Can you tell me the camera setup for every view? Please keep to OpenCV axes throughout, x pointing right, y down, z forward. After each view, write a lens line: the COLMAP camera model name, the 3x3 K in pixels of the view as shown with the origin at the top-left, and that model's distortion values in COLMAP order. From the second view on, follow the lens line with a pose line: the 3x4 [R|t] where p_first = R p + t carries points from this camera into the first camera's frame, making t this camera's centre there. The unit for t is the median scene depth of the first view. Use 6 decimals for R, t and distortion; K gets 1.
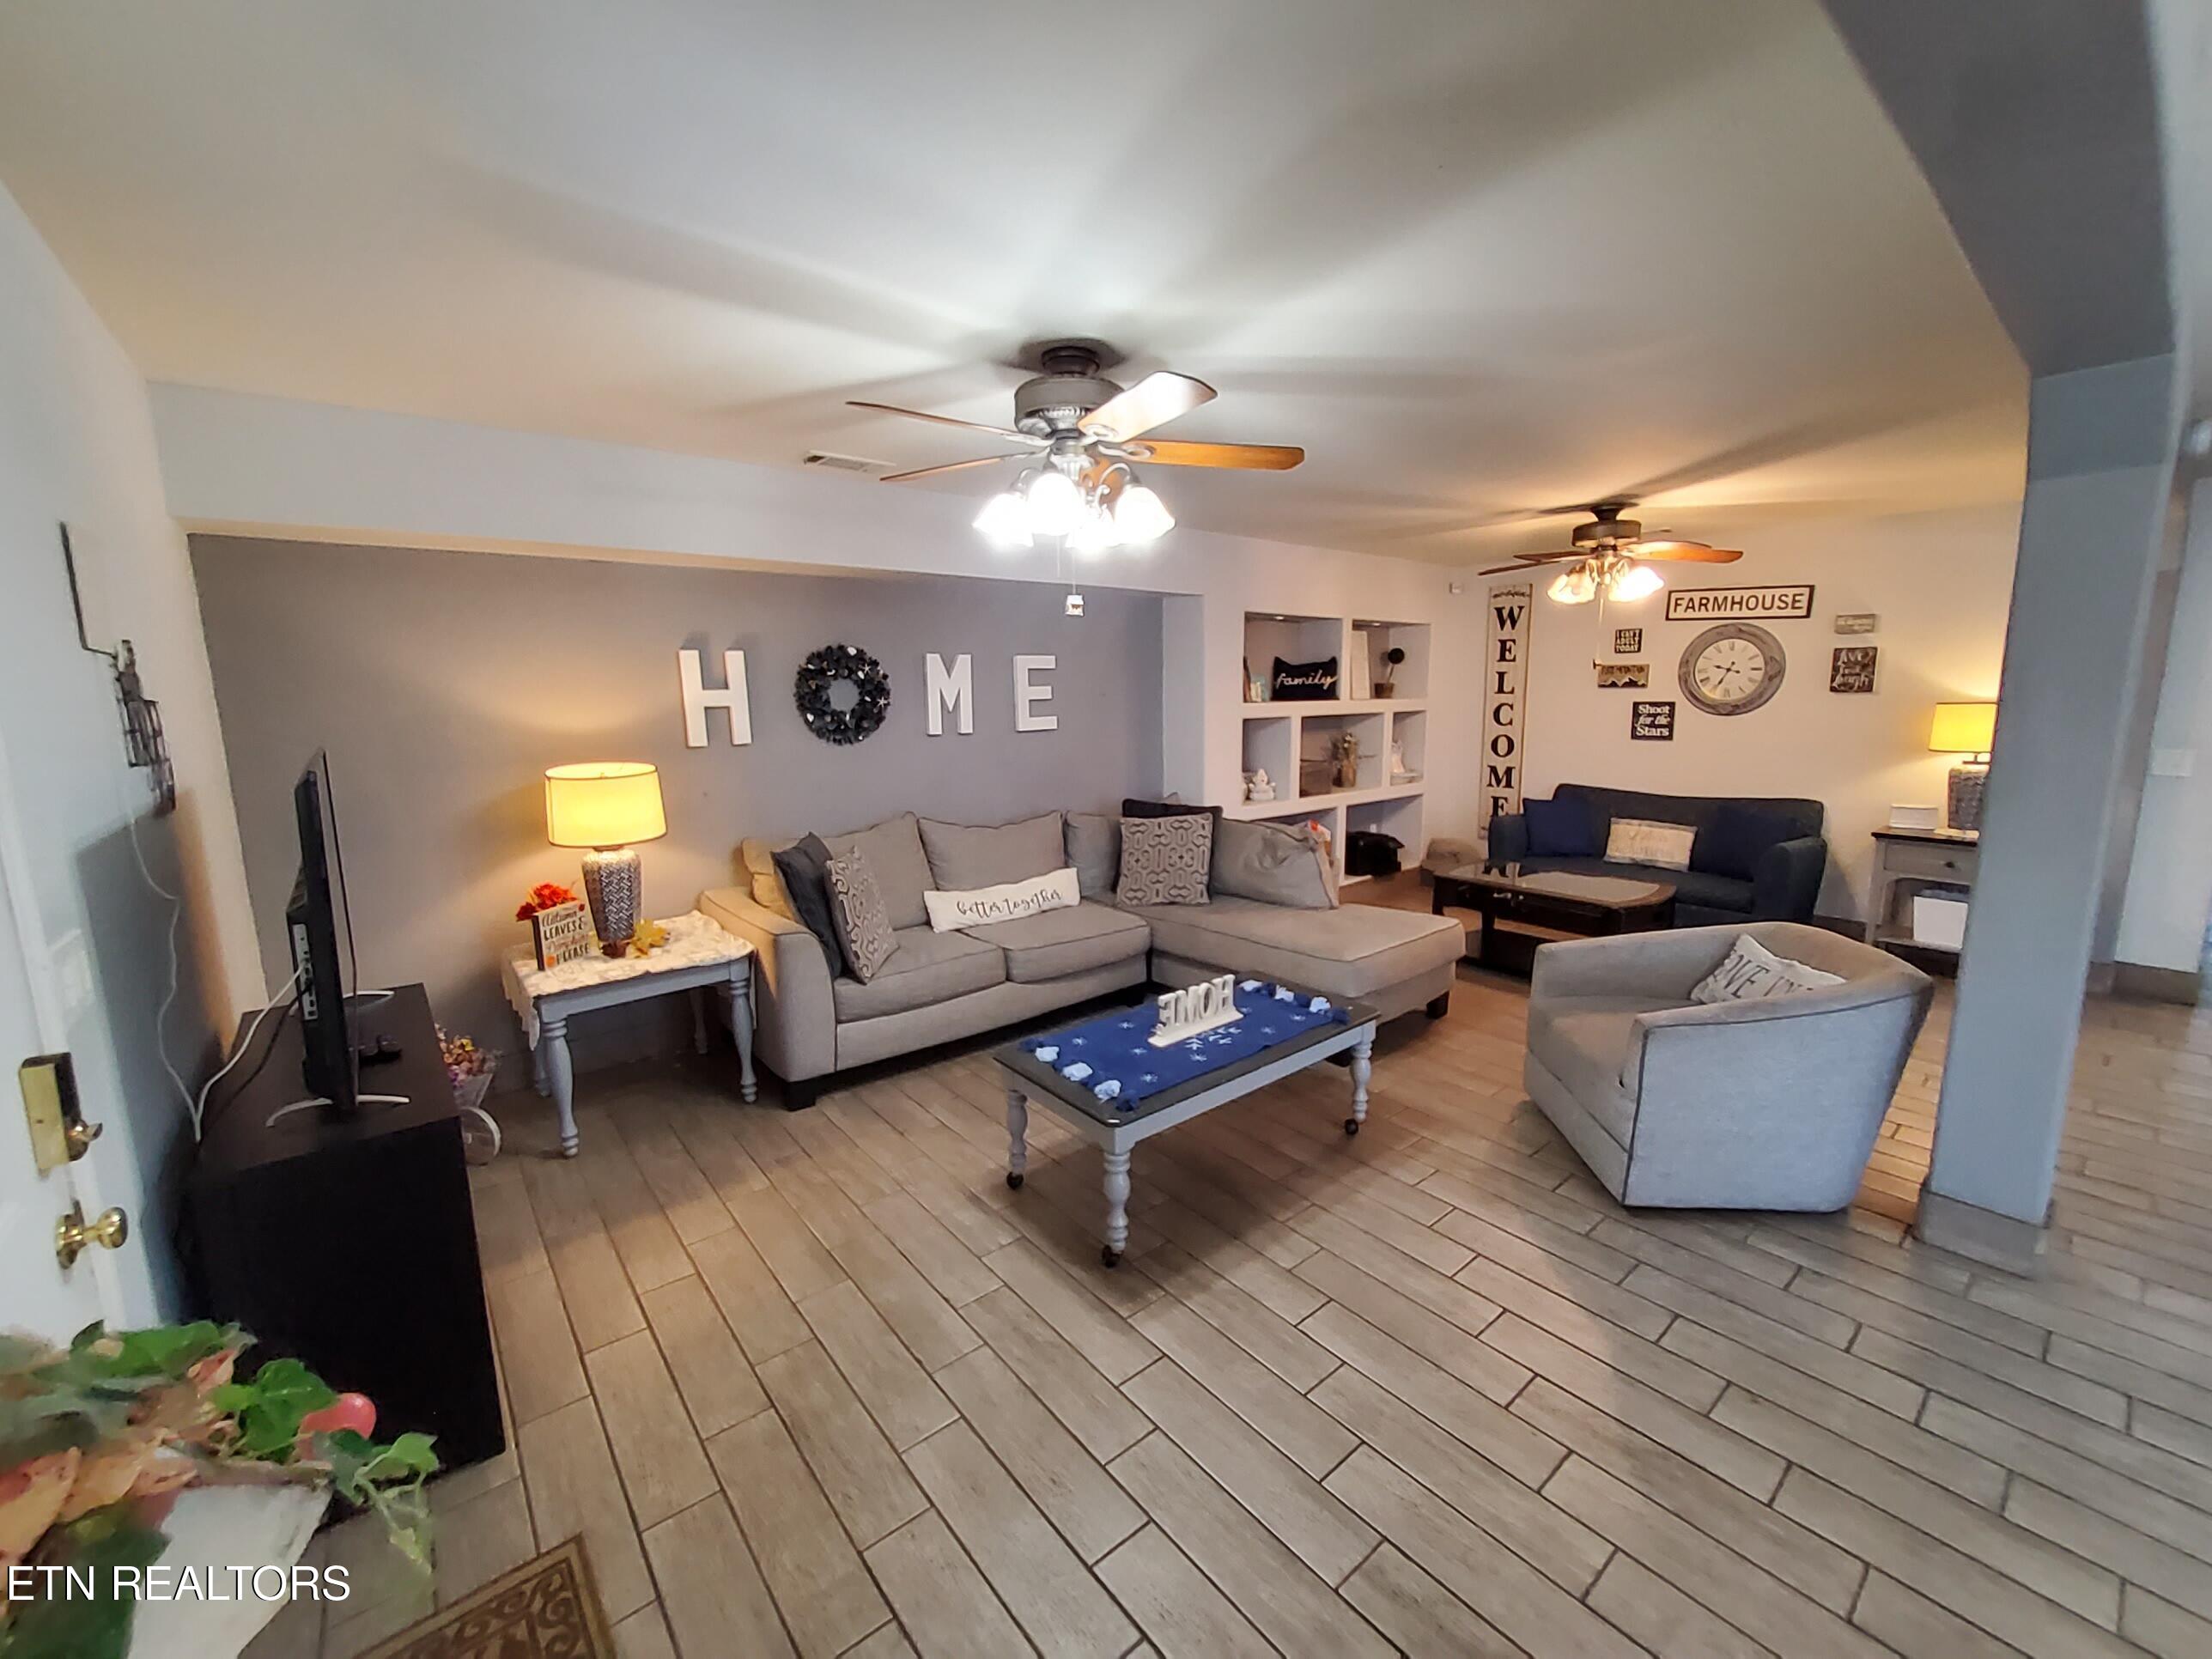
lens RADIAL K [[891.4, 0, 1113.9], [0, 891.4, 837.5], [0, 0, 1]] dist [0.003732, -0.006725]
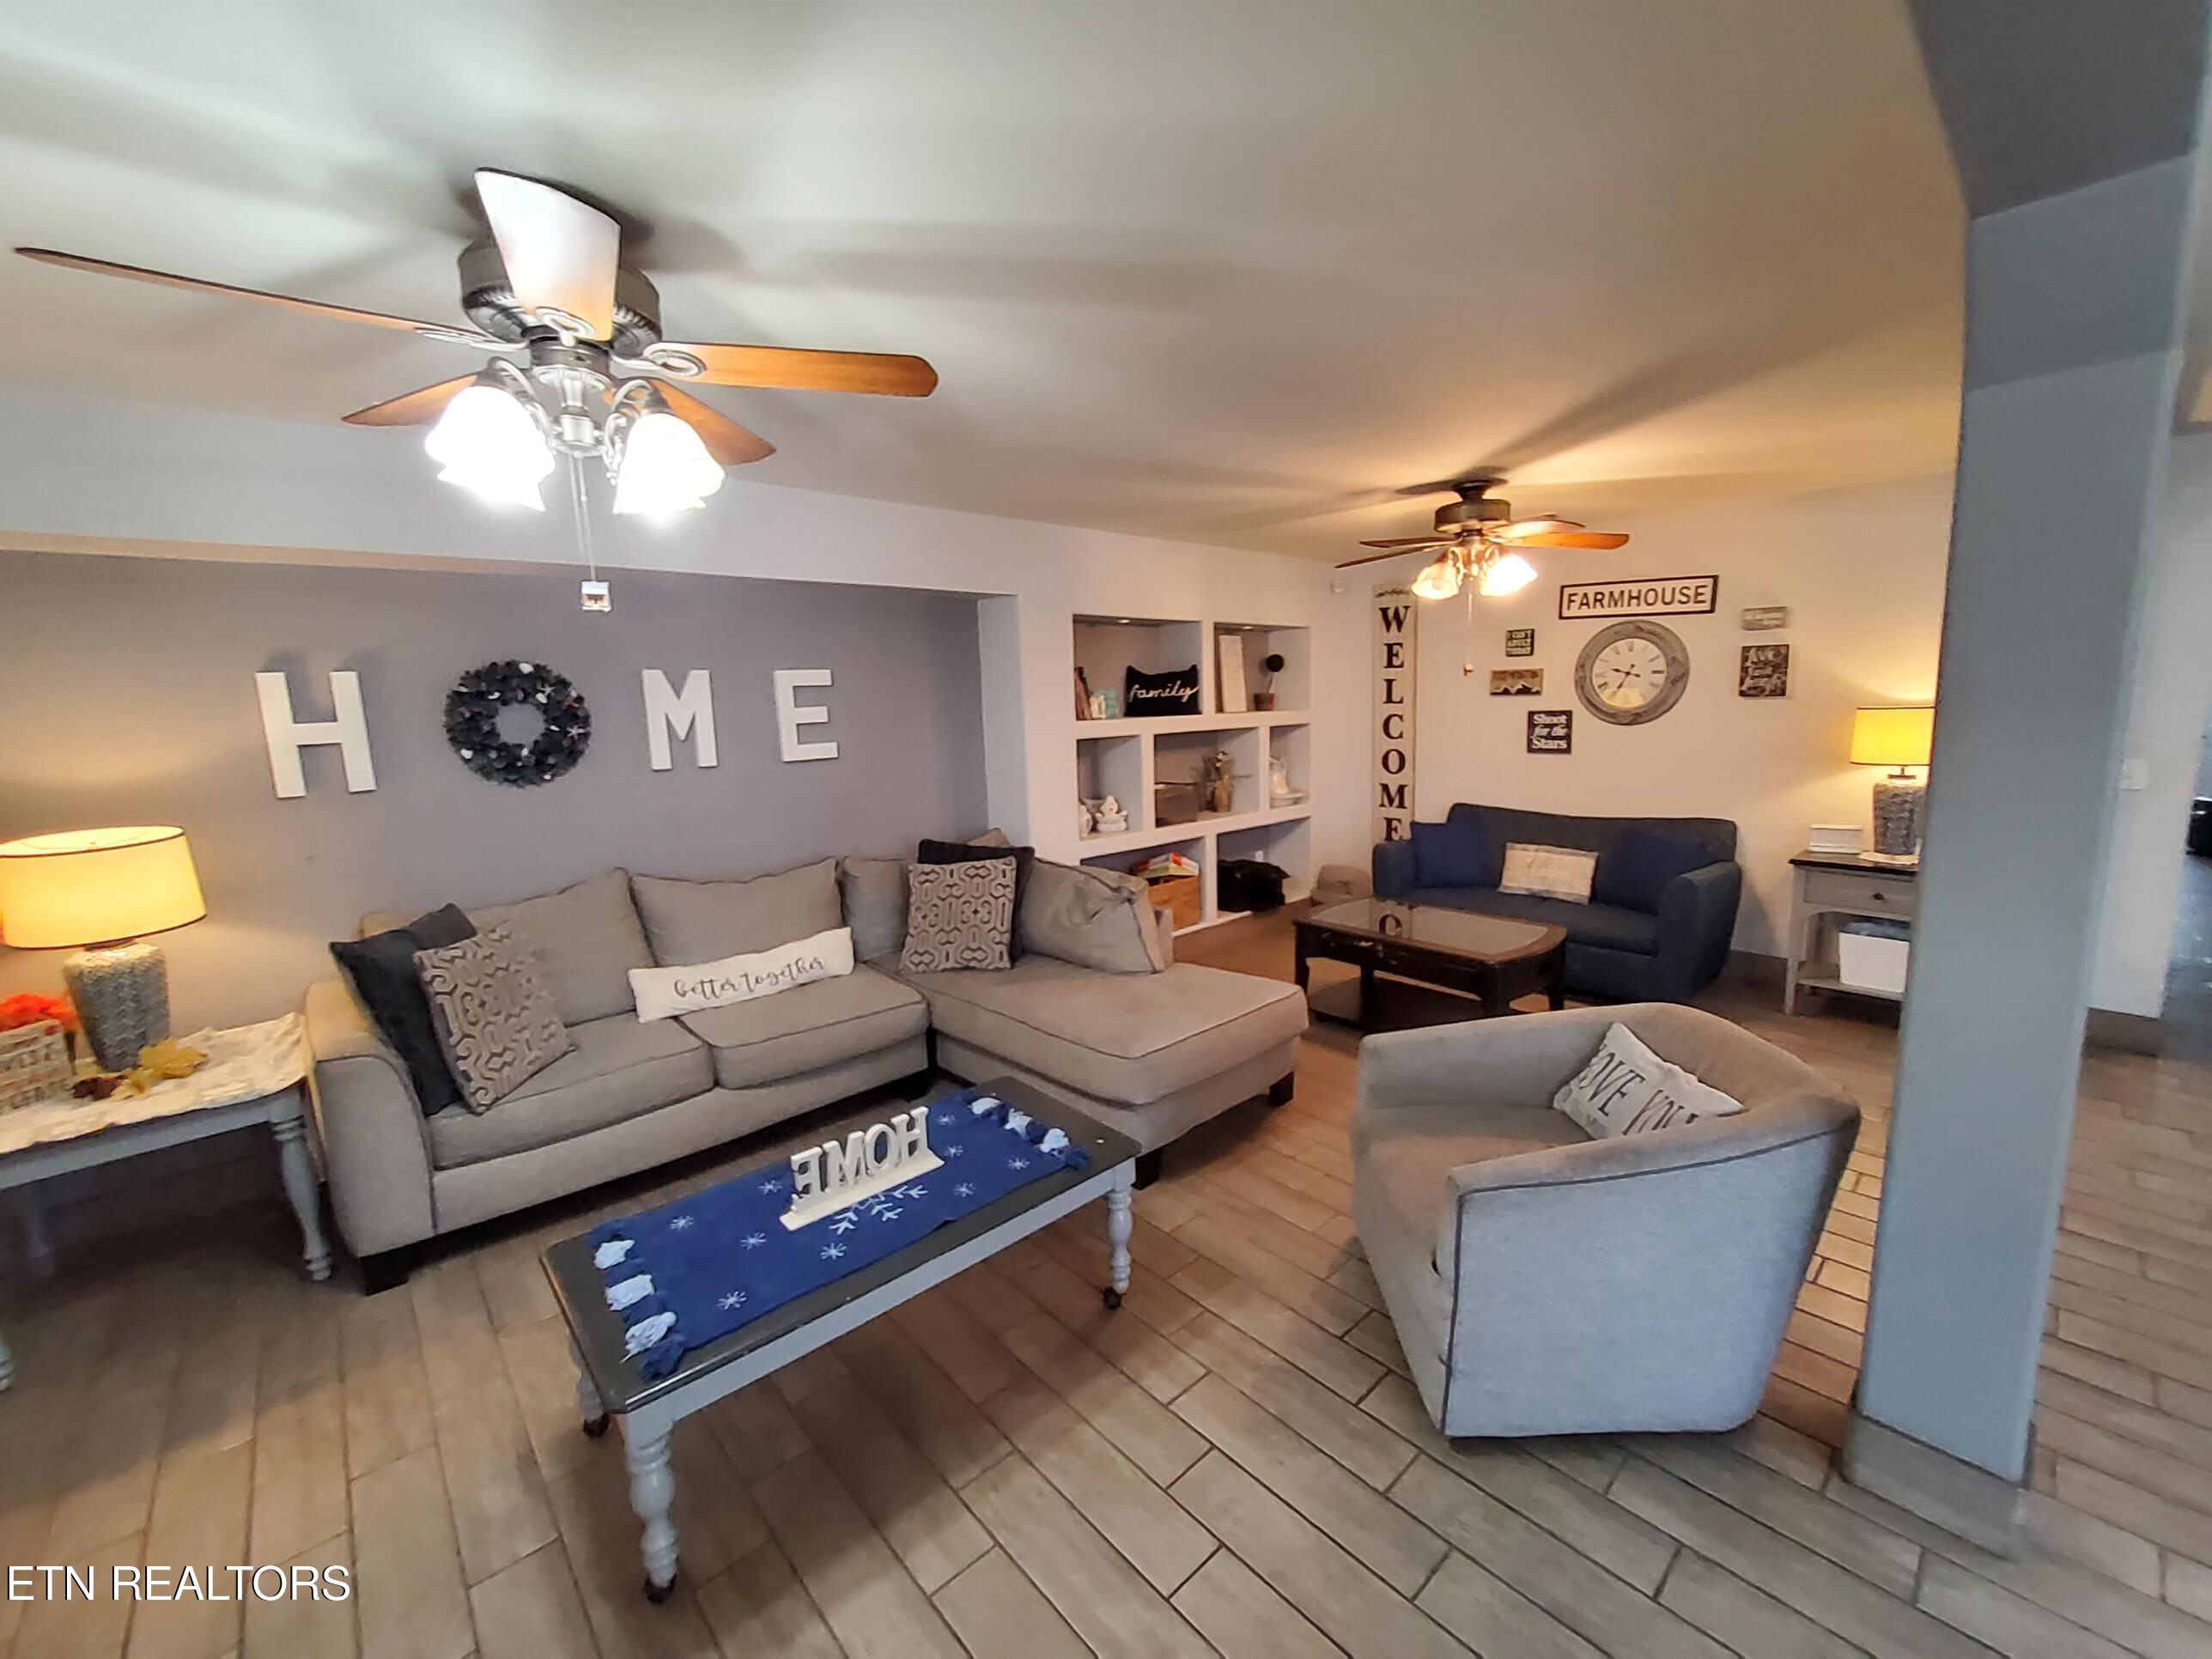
lens RADIAL K [[891.4, 0, 1114.2], [0, 891.4, 834.5], [0, 0, 1]] dist [0.003732, -0.006725]
pose [[0.998767, -0.023810, 0.043572, 0.196686], [0.024452, 0.999599, -0.014256, -0.040315], [-0.043215, 0.015304, 0.998949, 0.202482]]
